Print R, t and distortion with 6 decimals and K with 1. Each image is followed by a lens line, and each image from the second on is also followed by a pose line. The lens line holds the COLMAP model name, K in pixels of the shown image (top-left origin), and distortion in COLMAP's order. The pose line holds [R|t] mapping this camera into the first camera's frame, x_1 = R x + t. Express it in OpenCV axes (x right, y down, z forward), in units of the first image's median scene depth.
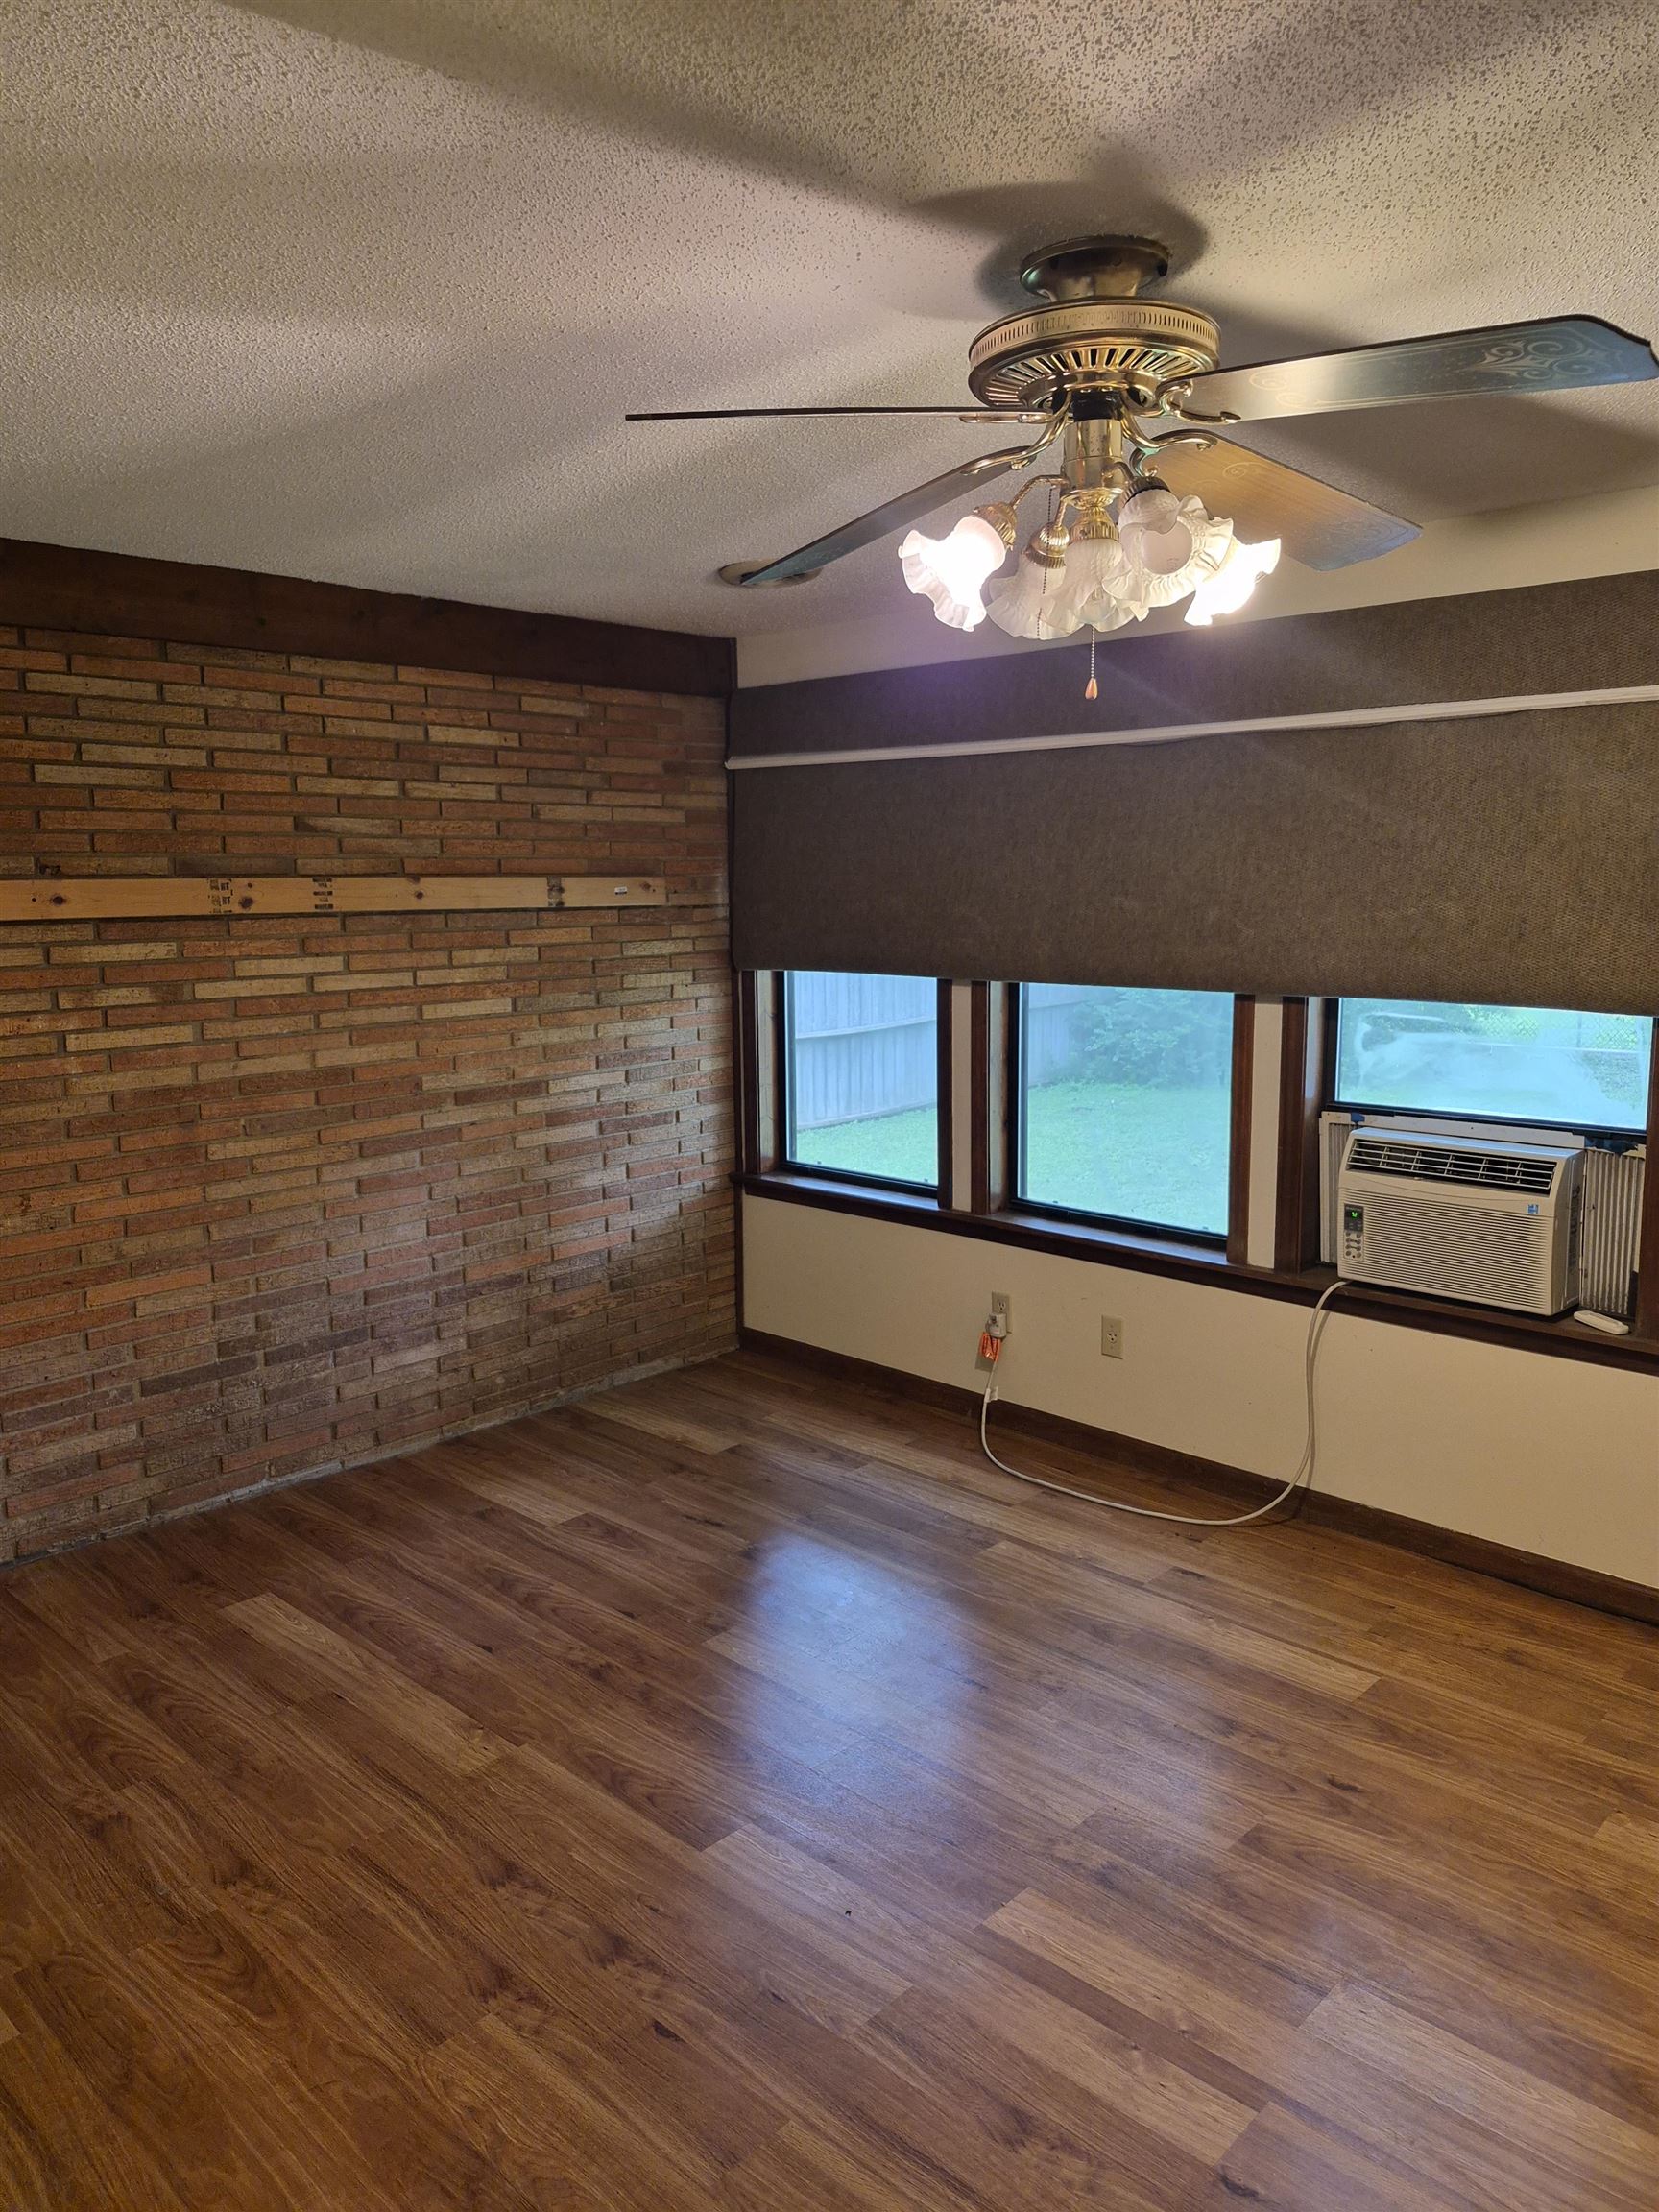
lens RADIAL K [[1554.4, 0, 829.5], [0, 1554.4, 1106.0], [0, 0, 1]] dist [0.046562, 0.000384]
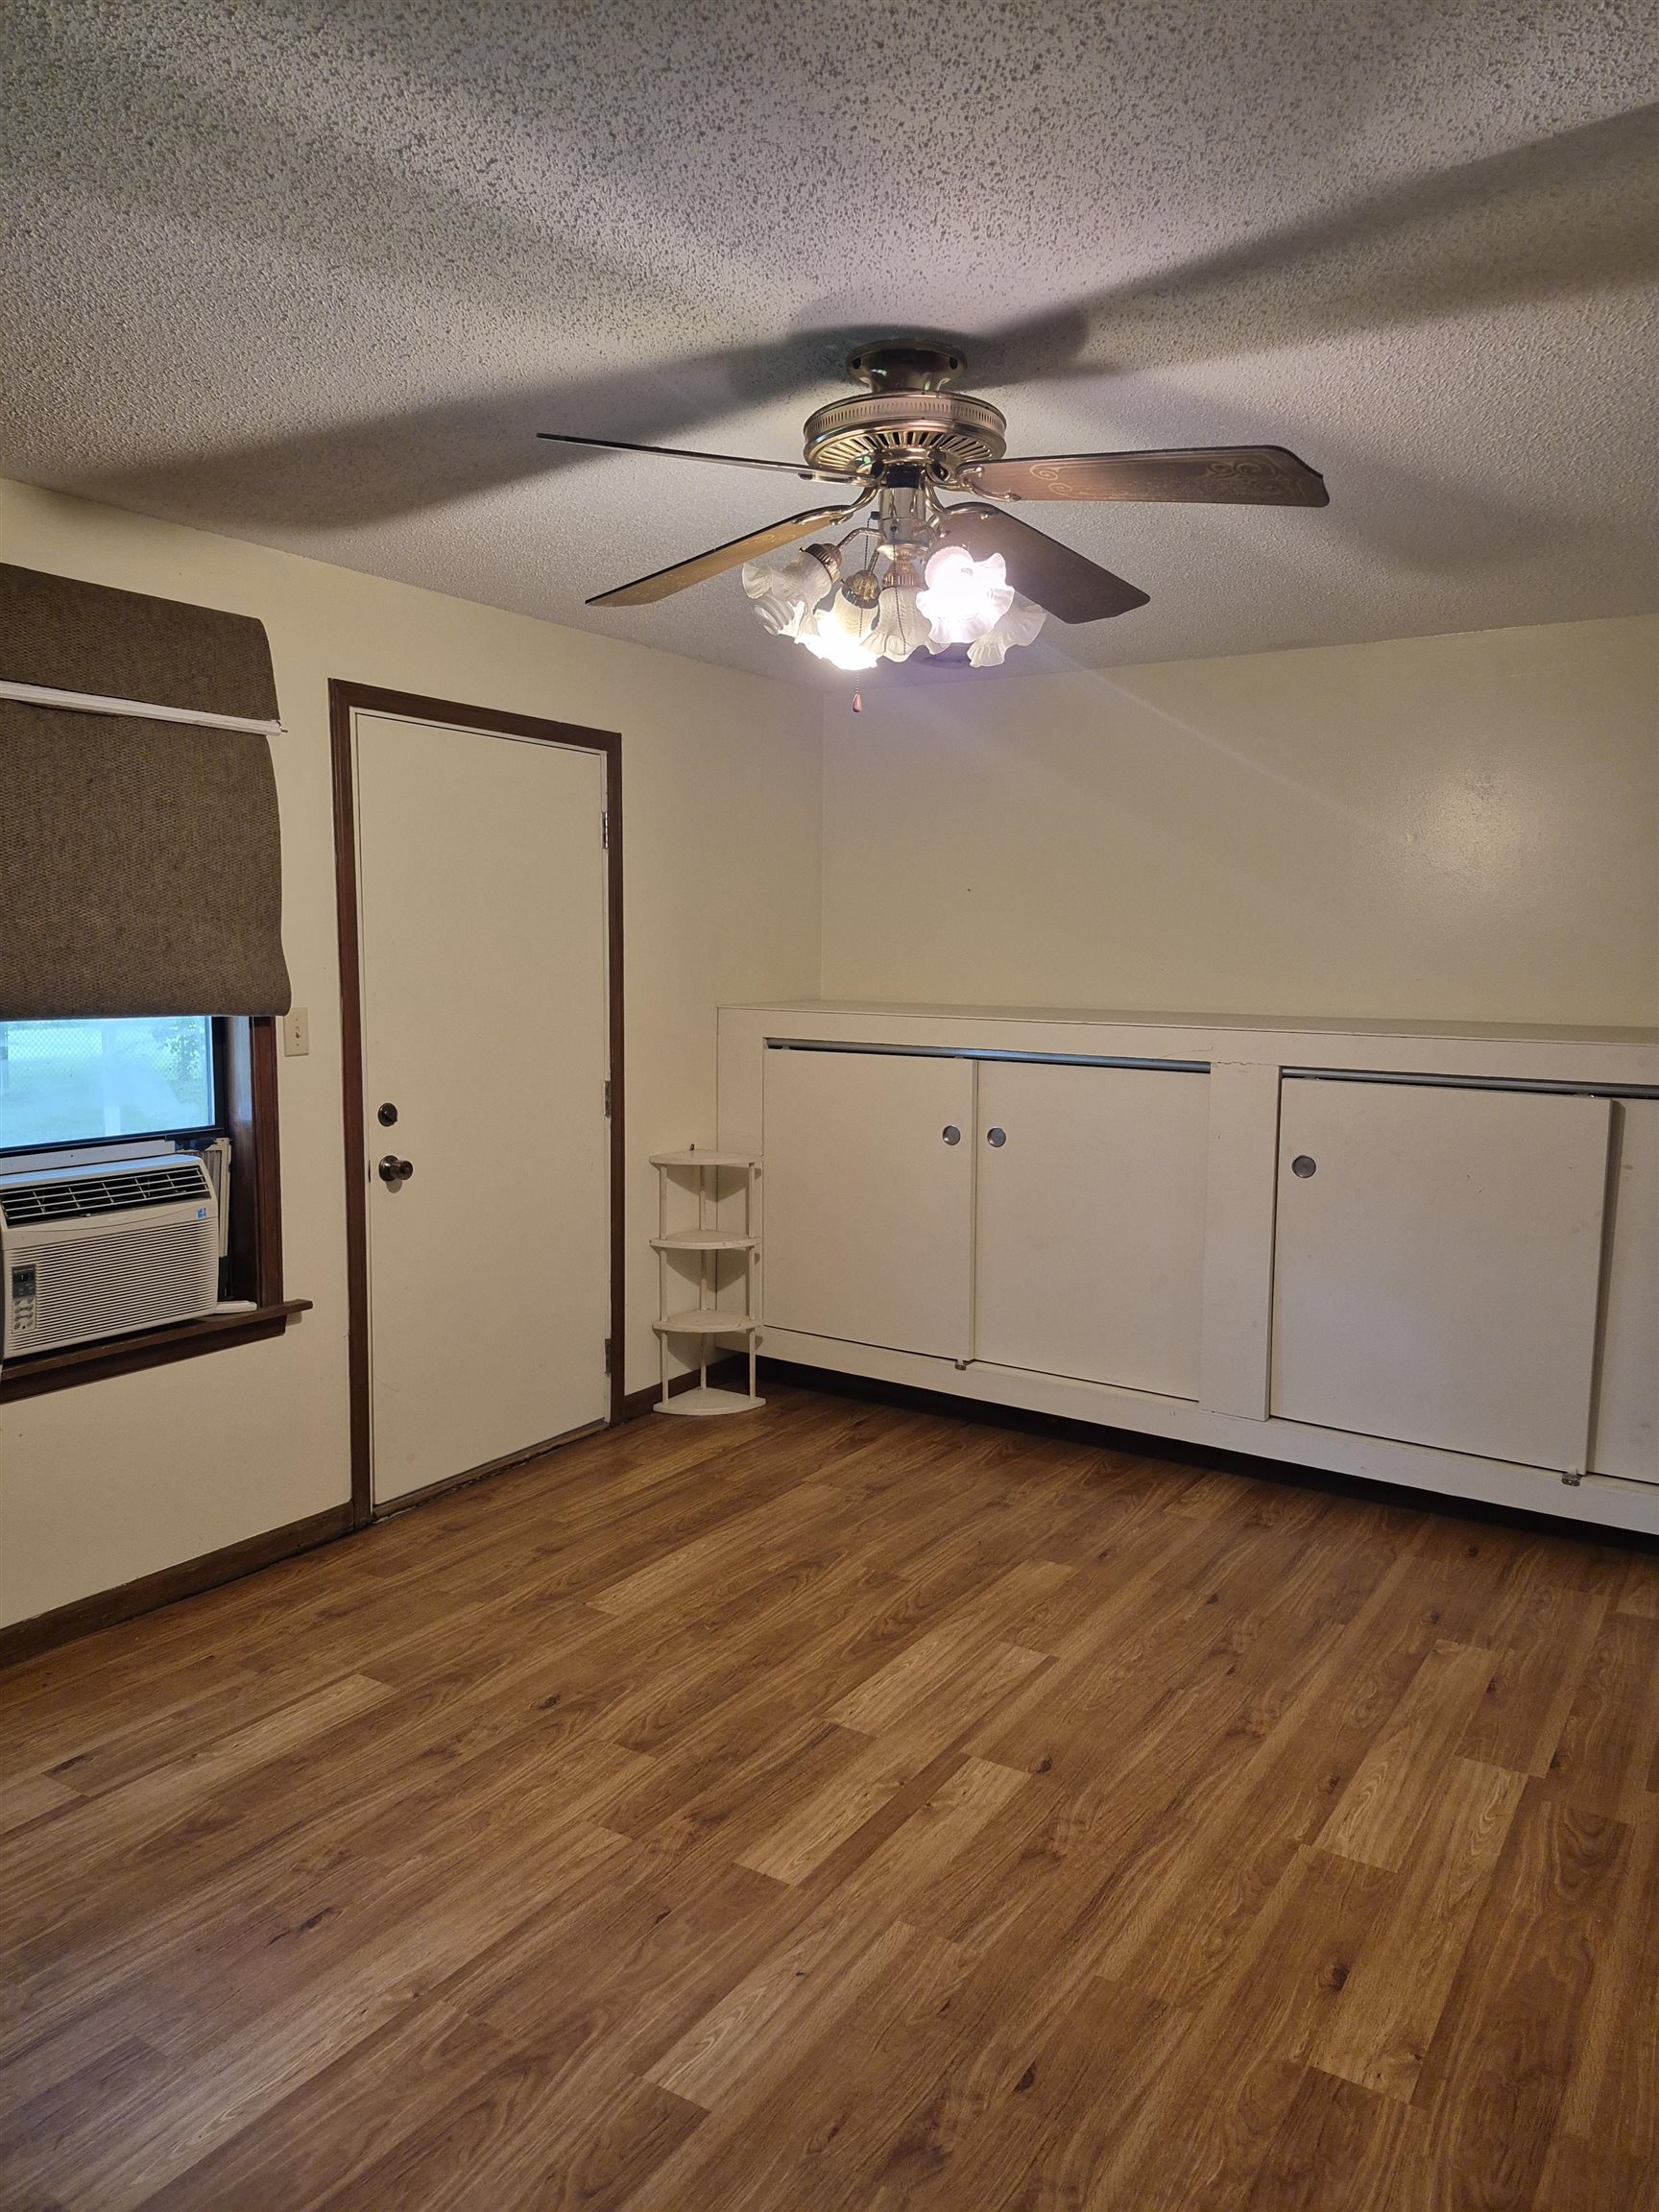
lens RADIAL K [[1527.2, 0, 829.5], [0, 1527.2, 1106.0], [0, 0, 1]] dist [0.046714, -0.001932]
pose [[-0.157506, -0.096703, 0.982772, -0.661450], [0.141081, 0.982782, 0.119315, -0.072129], [-0.977388, 0.157443, -0.141151, 0.821047]]
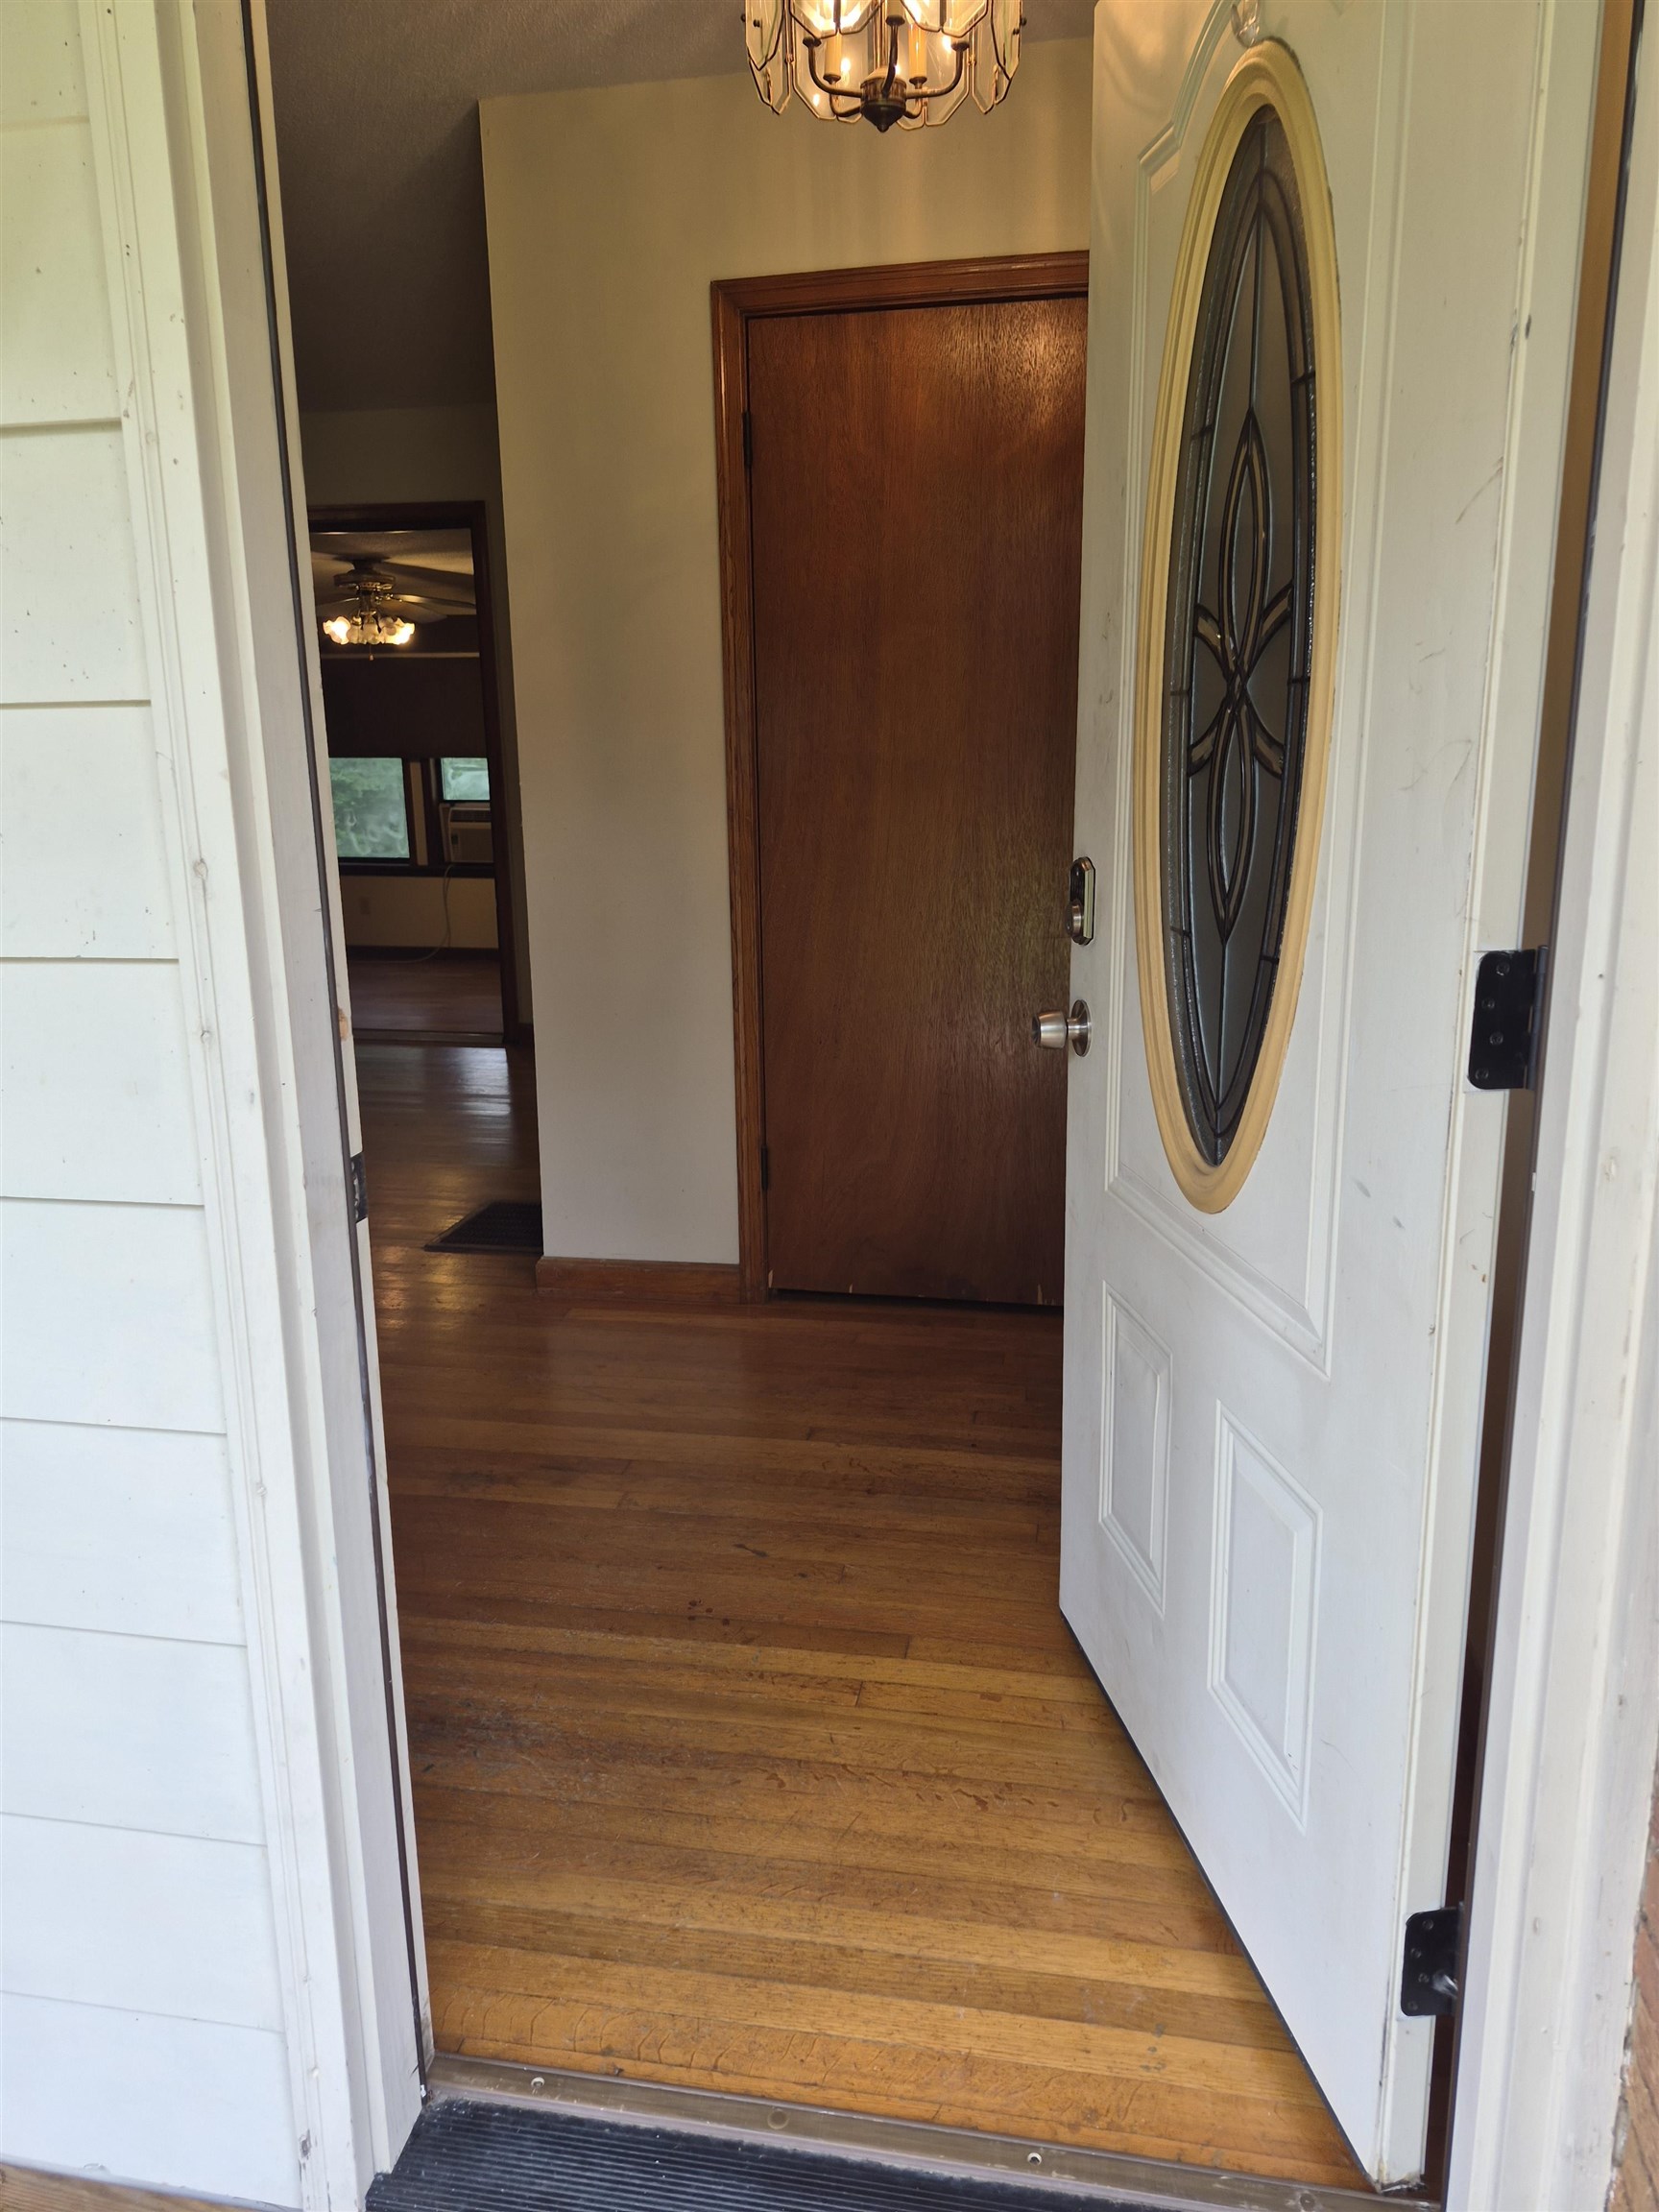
lens RADIAL K [[1554.4, 0, 829.5], [0, 1554.4, 1106.0], [0, 0, 1]] dist [0.046562, 0.000384]
pose [[0.849189, -0.118806, 0.514551, -0.714680], [0.078977, 0.991978, 0.098702, 0.391829], [-0.522149, -0.043179, 0.851760, -2.126774]]
